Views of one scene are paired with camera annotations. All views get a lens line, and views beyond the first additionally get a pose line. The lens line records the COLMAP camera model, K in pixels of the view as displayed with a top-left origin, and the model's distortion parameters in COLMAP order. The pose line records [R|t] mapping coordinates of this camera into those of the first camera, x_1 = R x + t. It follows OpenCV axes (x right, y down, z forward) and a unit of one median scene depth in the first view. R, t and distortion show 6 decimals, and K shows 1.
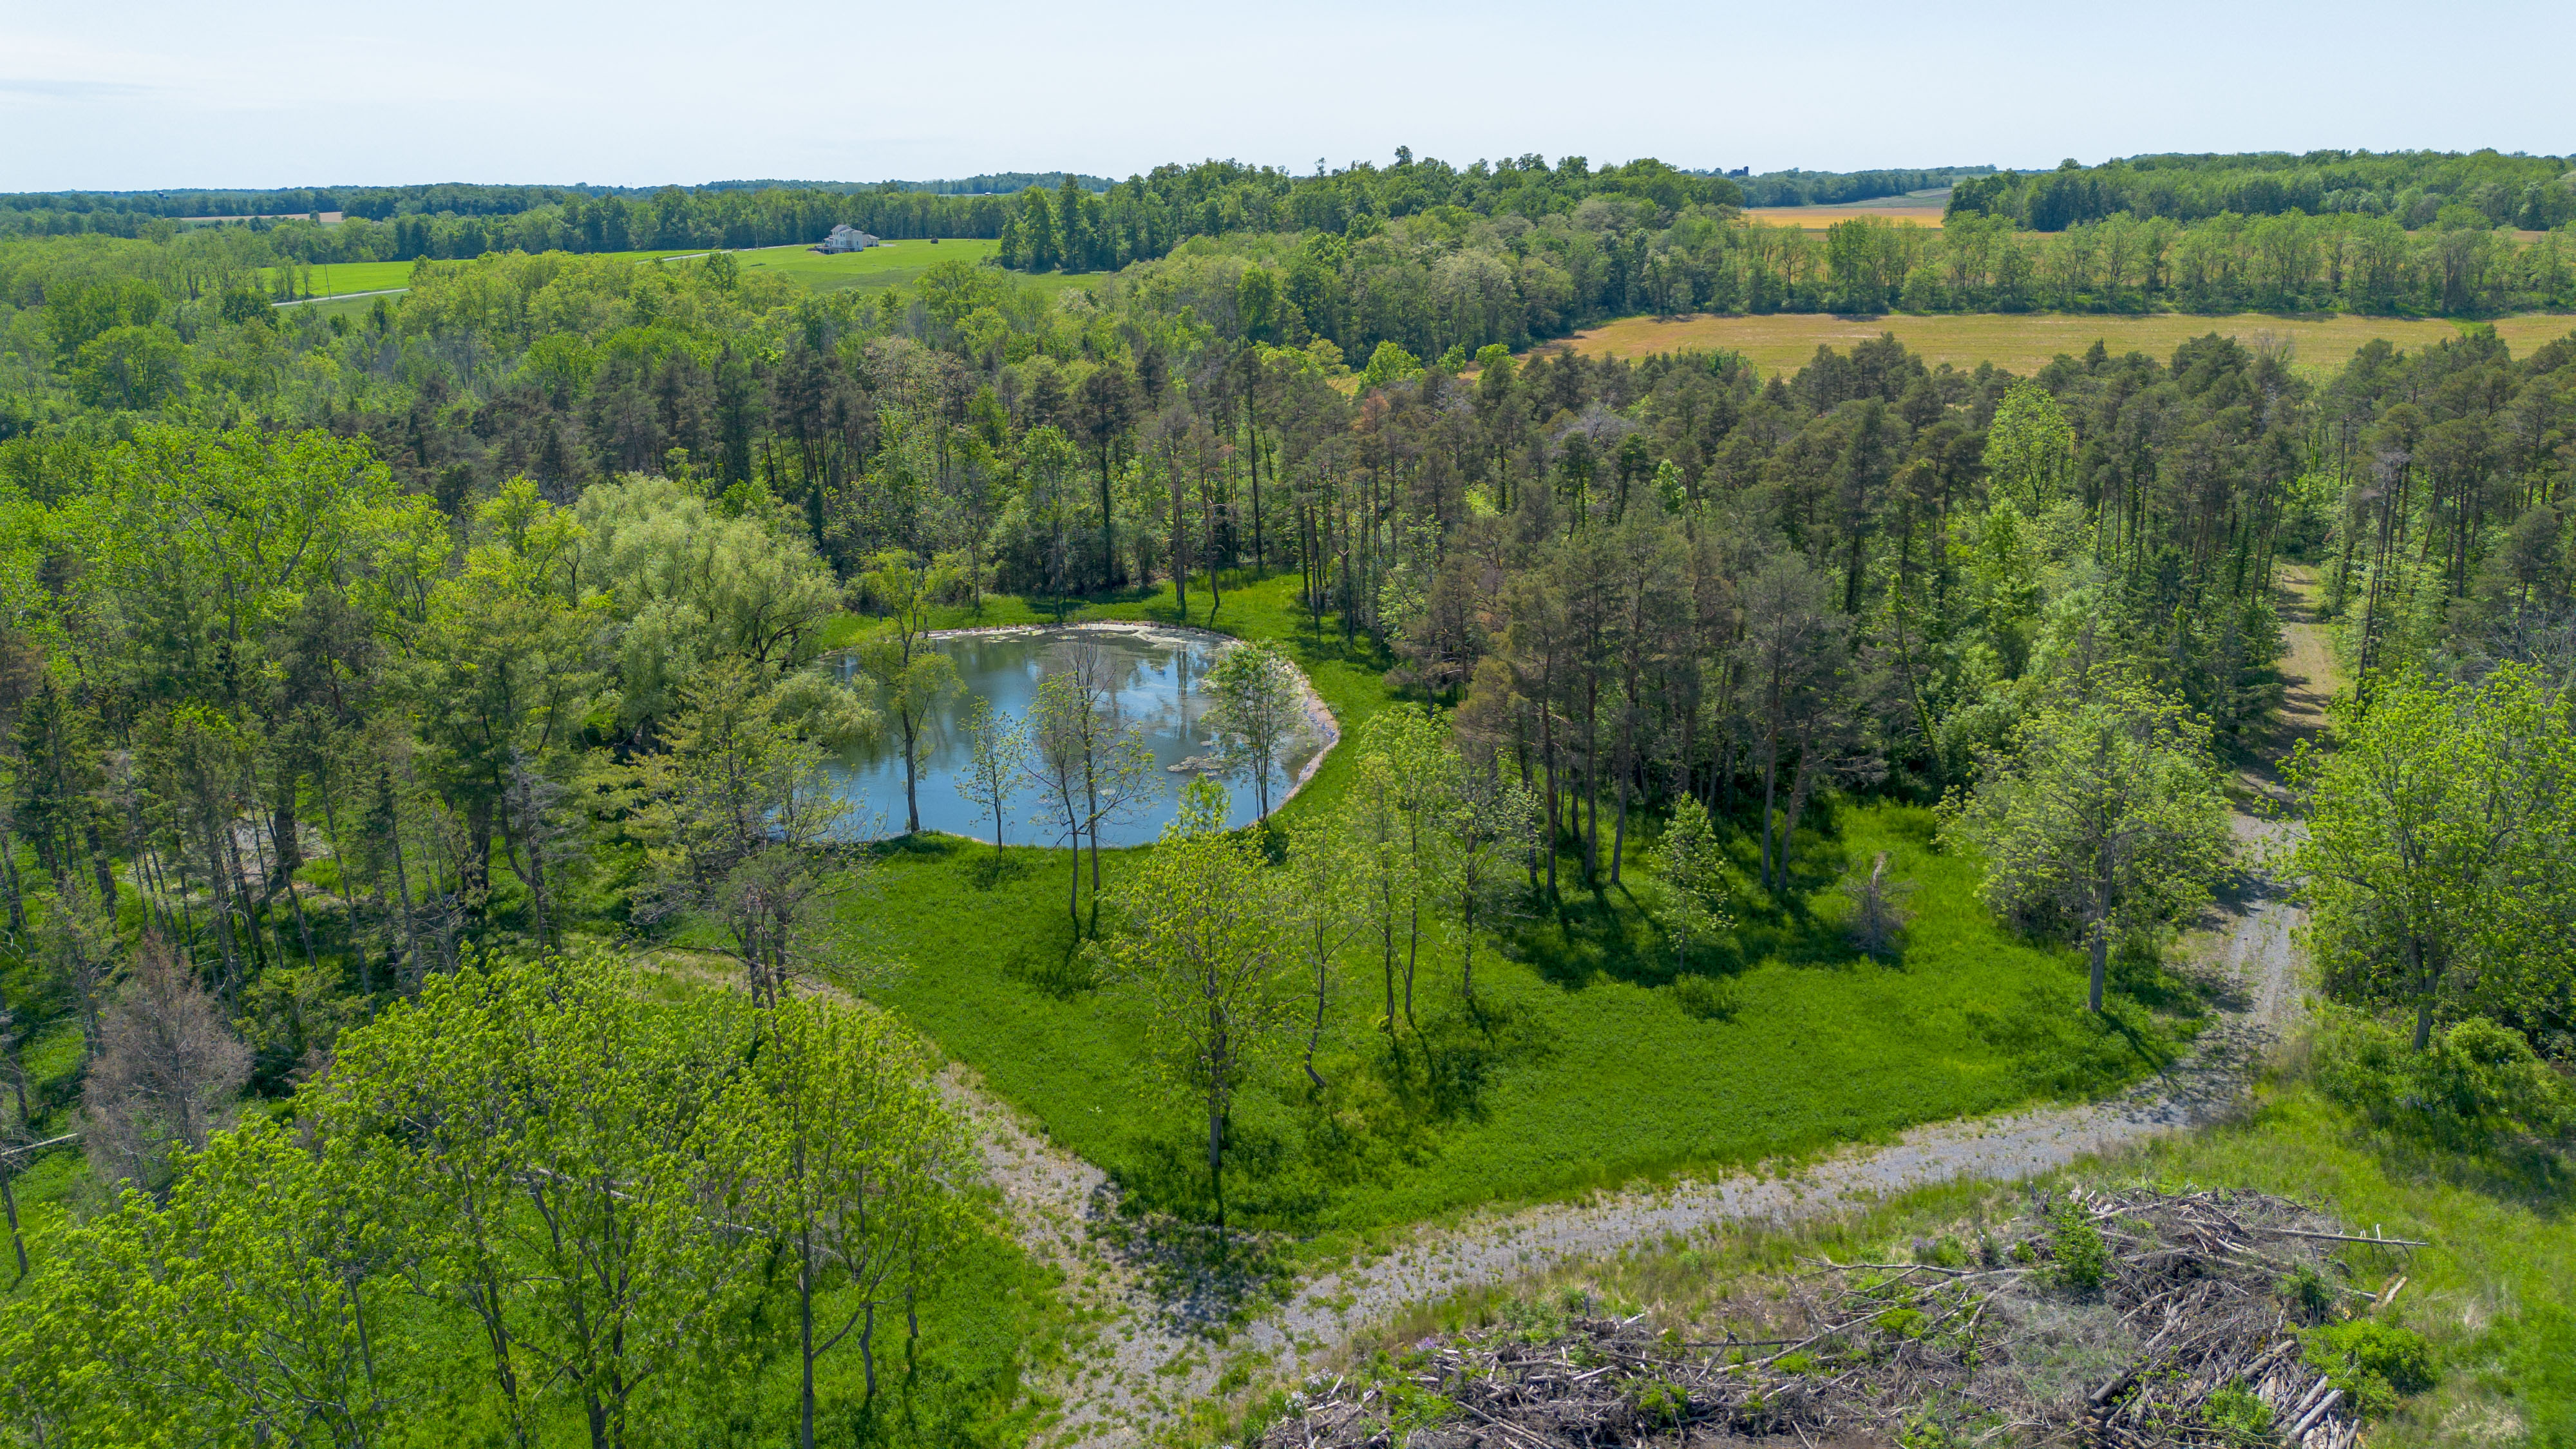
lens RADIAL K [[1847.1, 0, 1288.0], [0, 1847.1, 691.5], [0, 0, 1]] dist [0.051757, -0.036668]
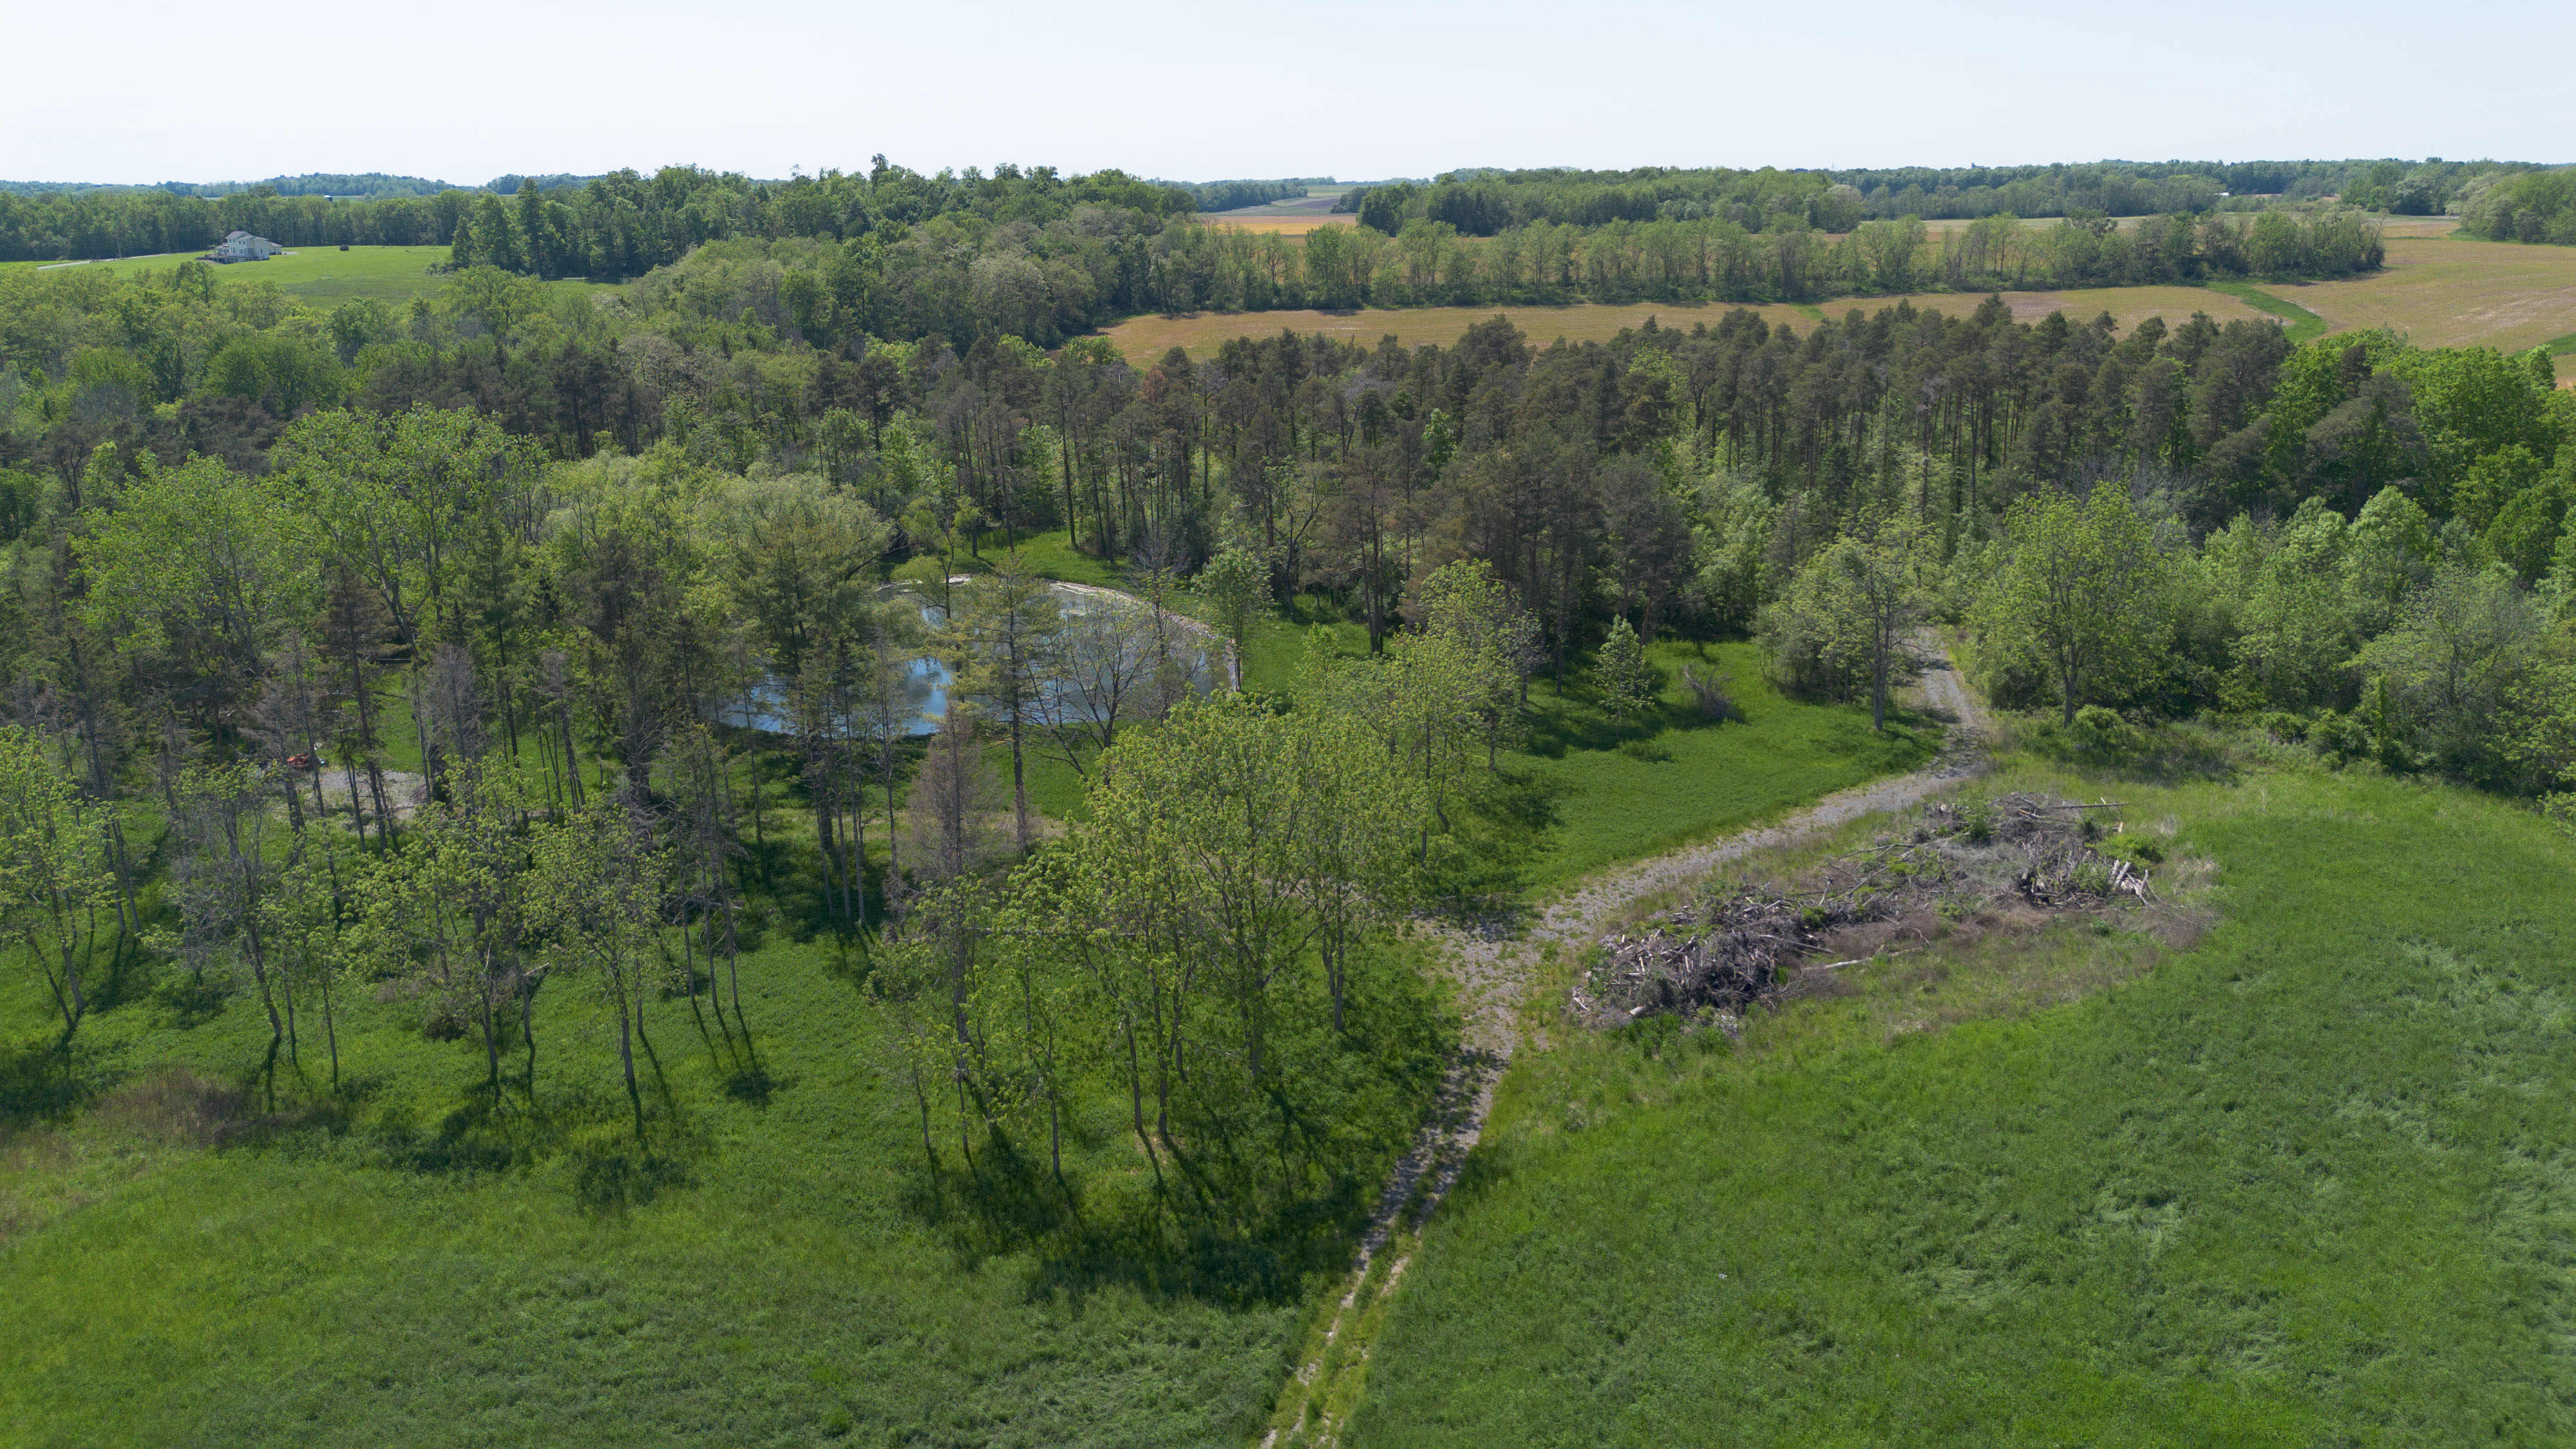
lens RADIAL K [[1833.9, 0, 1288.0], [0, 1833.9, 724.5], [0, 0, 1]] dist [0.091622, -0.110289]
pose [[0.943650, -0.091376, 0.318080, -0.104841], [0.086937, 0.995816, 0.028156, 0.016017], [-0.319322, 0.001084, 0.947646, -0.061094]]
